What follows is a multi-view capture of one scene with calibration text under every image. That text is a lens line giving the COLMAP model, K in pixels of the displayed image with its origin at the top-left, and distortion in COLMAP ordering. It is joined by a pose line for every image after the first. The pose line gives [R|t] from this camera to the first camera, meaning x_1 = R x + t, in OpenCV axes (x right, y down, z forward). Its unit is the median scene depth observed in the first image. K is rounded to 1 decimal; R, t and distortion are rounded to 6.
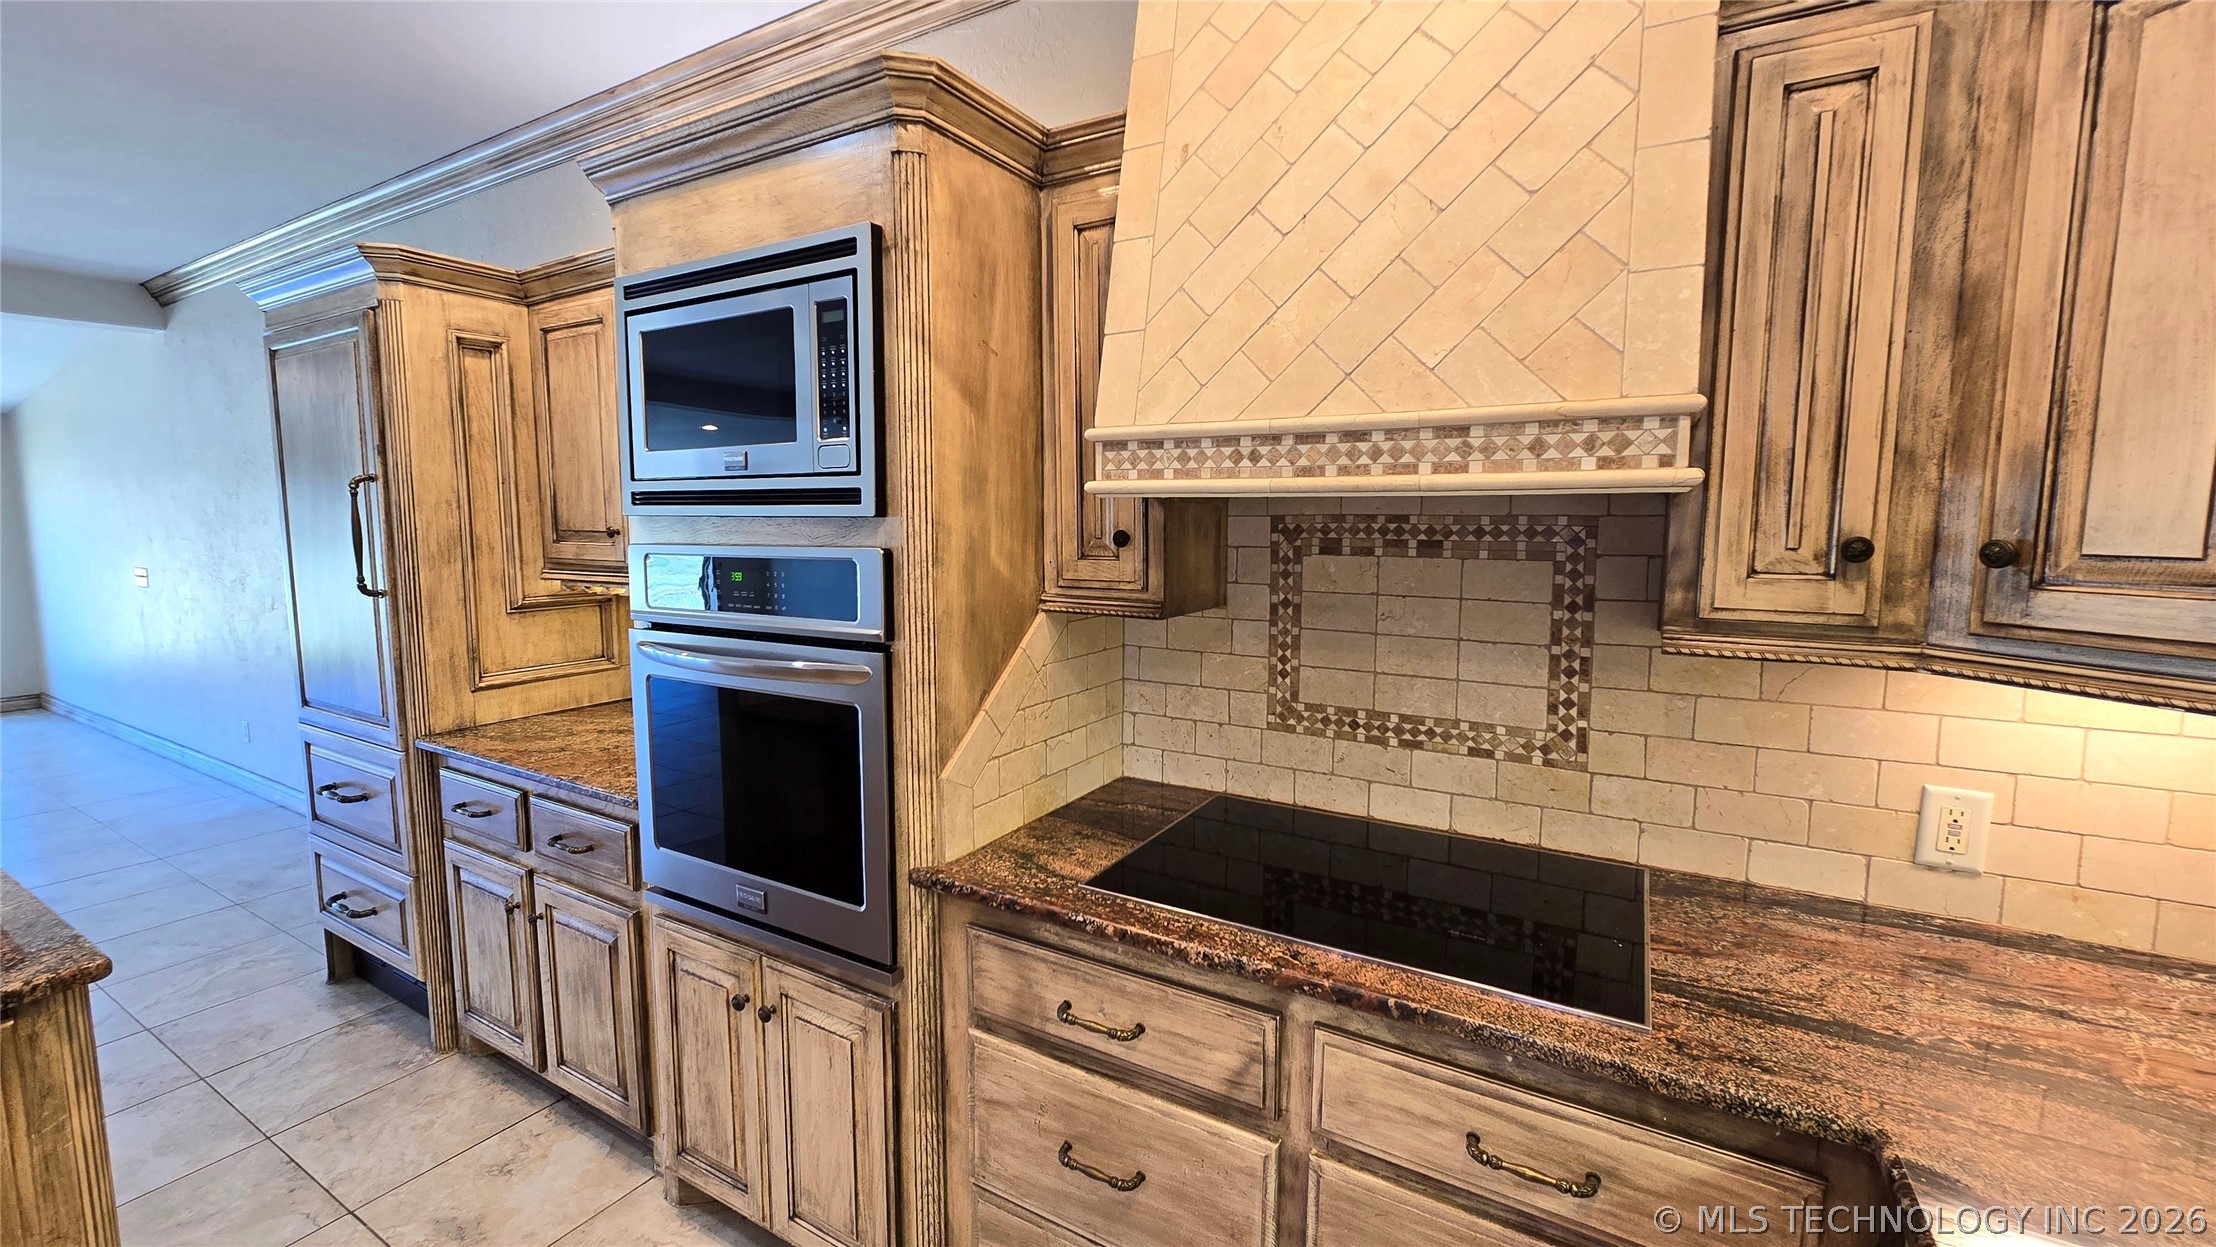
lens RADIAL K [[897.6, 0, 1104.4], [0, 897.6, 606.9], [0, 0, 1]] dist [-0.000189, 0.000032]
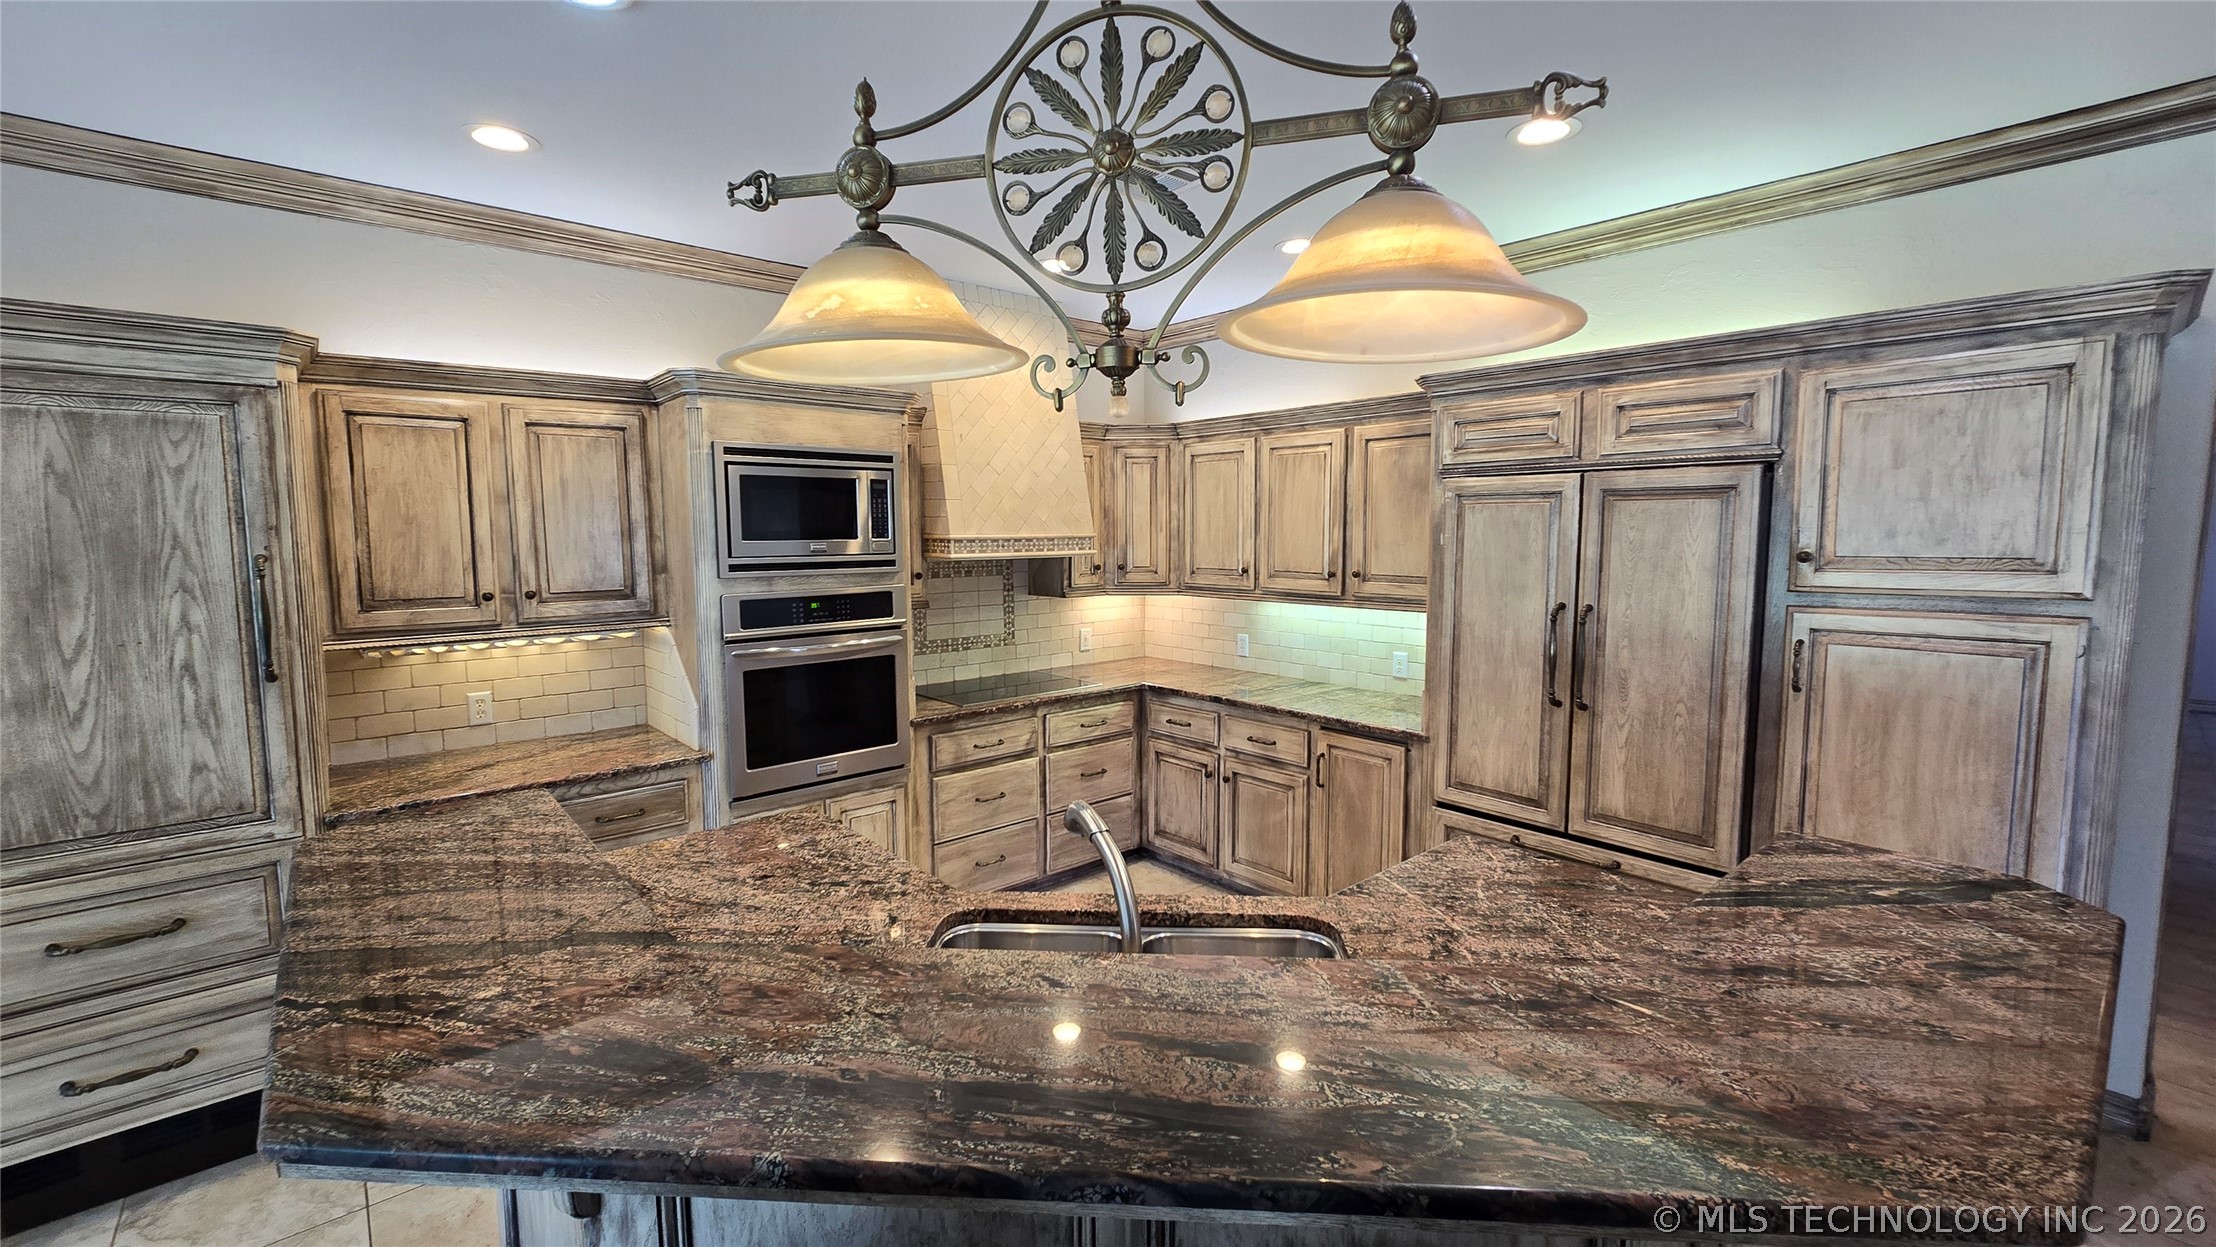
lens RADIAL K [[902.9, 0, 1102.3], [0, 902.9, 608.6], [0, 0, 1]] dist [0.000271, 0.000051]
pose [[0.311385, -0.087534, 0.946244, -2.345897], [0.102585, 0.993026, 0.058103, -0.086850], [-0.944731, 0.078978, 0.318193, -0.256637]]
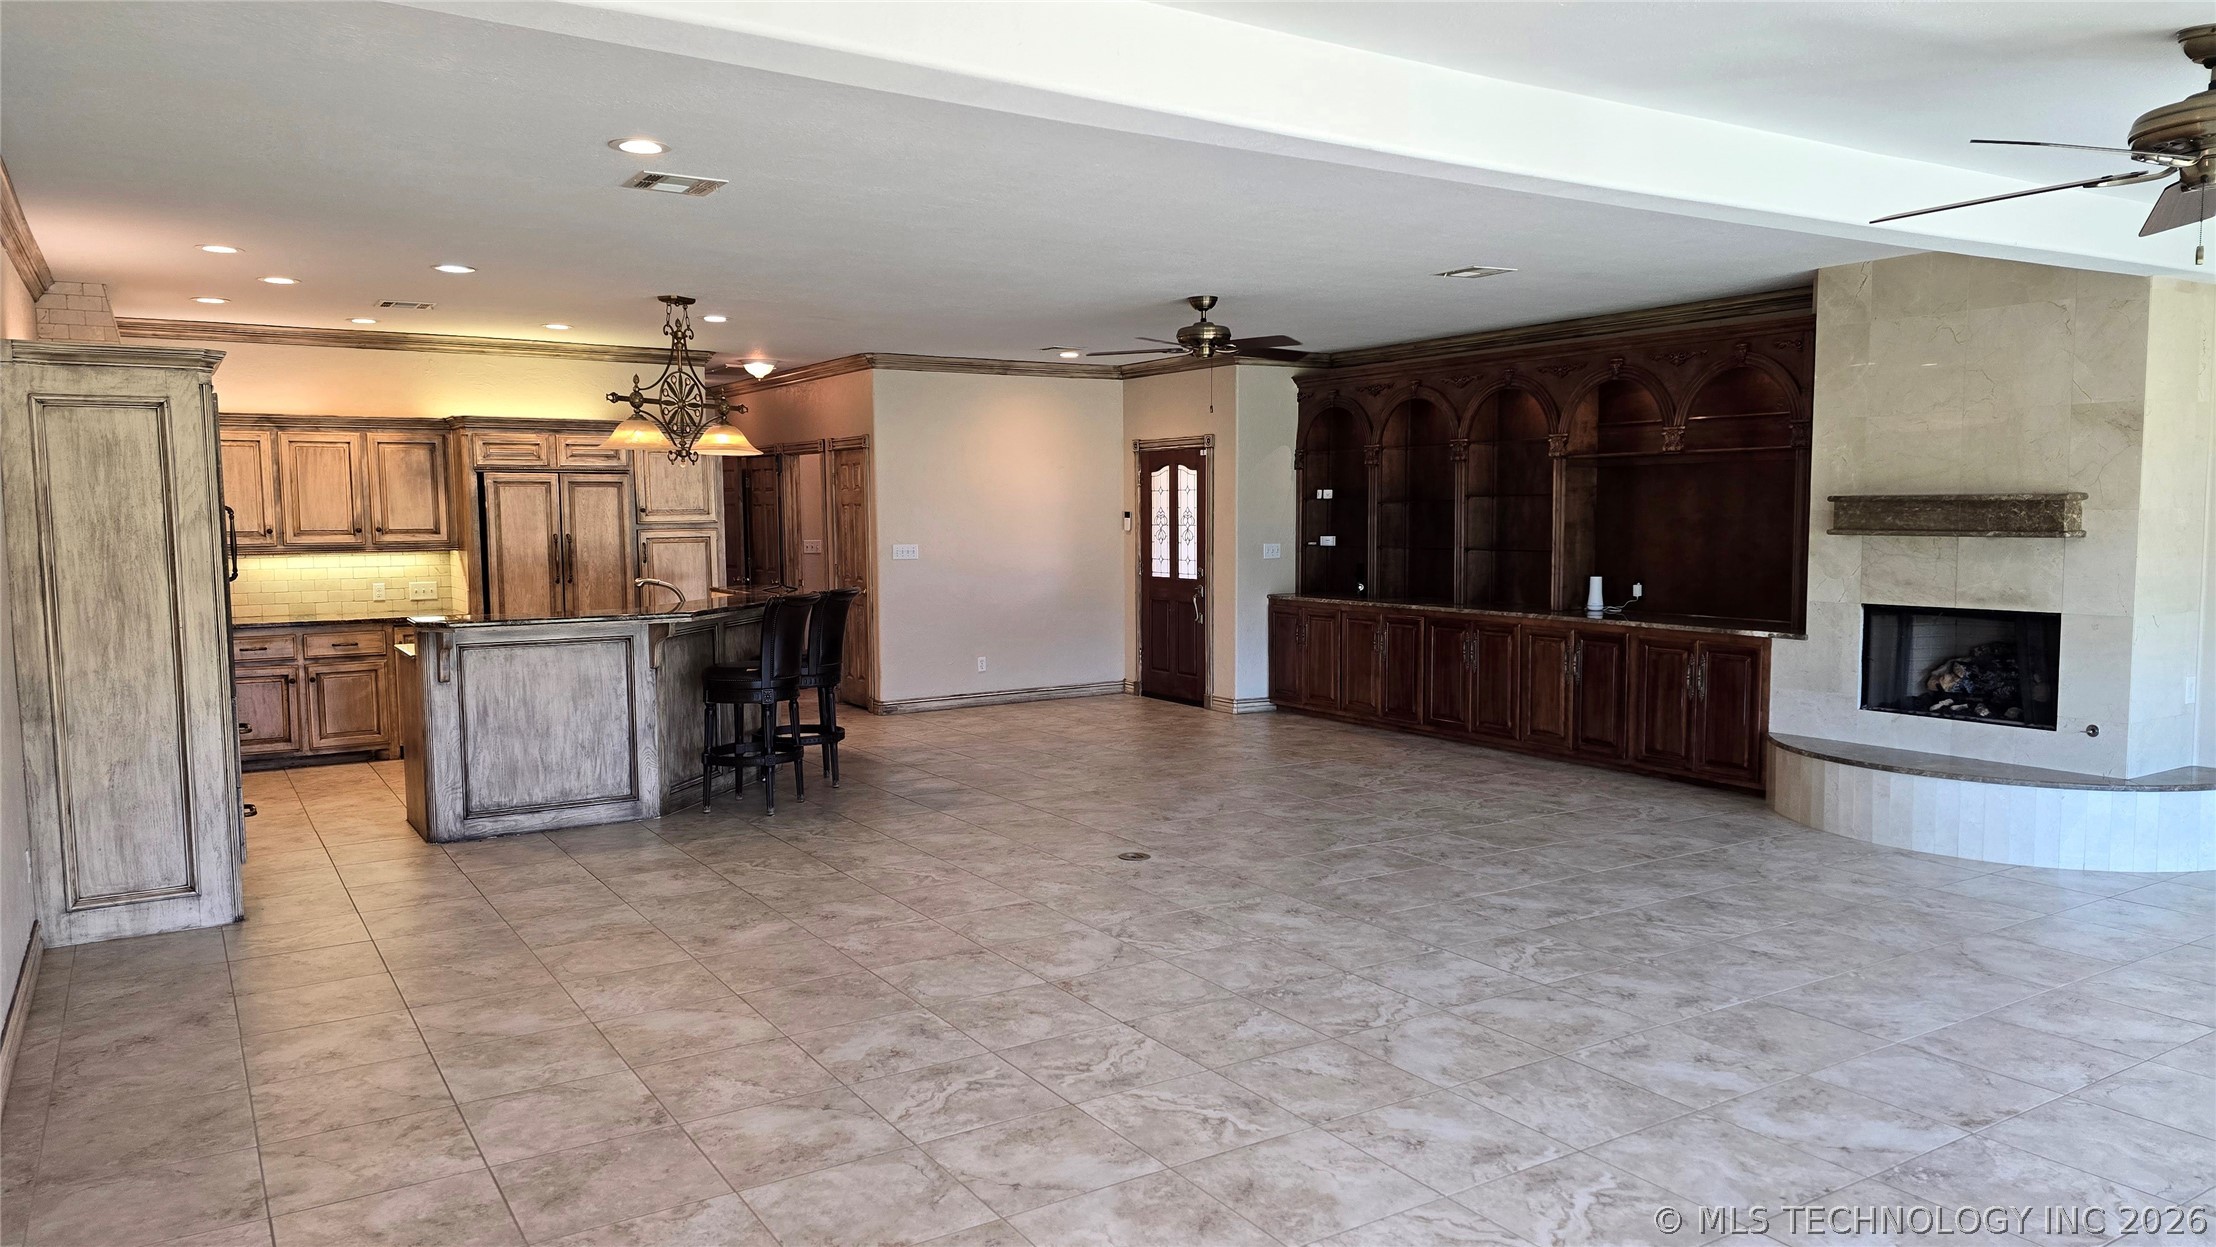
lens RADIAL K [[1473.6, 0, 1108.4], [0, 1473.6, 639.7], [0, 0, 1]] dist [0.079913, -0.077319]
pose [[-0.891030, -0.033410, 0.452712, -5.528122], [0.054233, 0.982310, 0.179237, -0.490000], [-0.450692, 0.184258, -0.873456, 4.279148]]
